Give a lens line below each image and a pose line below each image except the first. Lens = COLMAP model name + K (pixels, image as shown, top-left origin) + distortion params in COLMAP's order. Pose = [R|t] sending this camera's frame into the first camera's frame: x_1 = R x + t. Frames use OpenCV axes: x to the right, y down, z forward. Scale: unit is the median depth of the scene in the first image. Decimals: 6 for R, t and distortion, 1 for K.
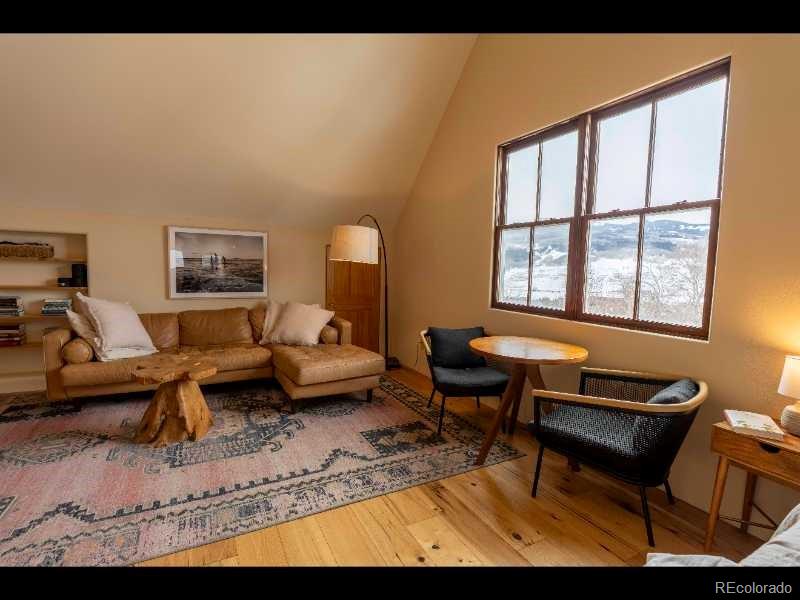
lens RADIAL K [[372.4, 0, 383.2], [0, 372.4, 296.8], [0, 0, 1]] dist [-0.004931, 0.002799]
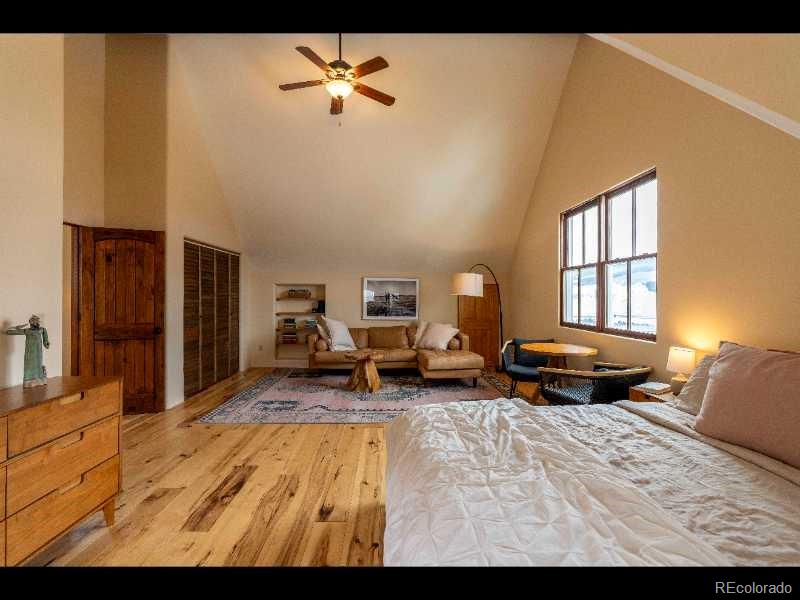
lens RADIAL K [[363.0, 0, 400.1], [0, 363.0, 299.0], [0, 0, 1]] dist [-0.008758, 0.004152]
pose [[0.905750, -0.022599, -0.423208, 0.330987], [-0.009368, 0.997266, -0.073305, 0.035356], [0.423708, 0.070360, 0.903062, -0.511587]]
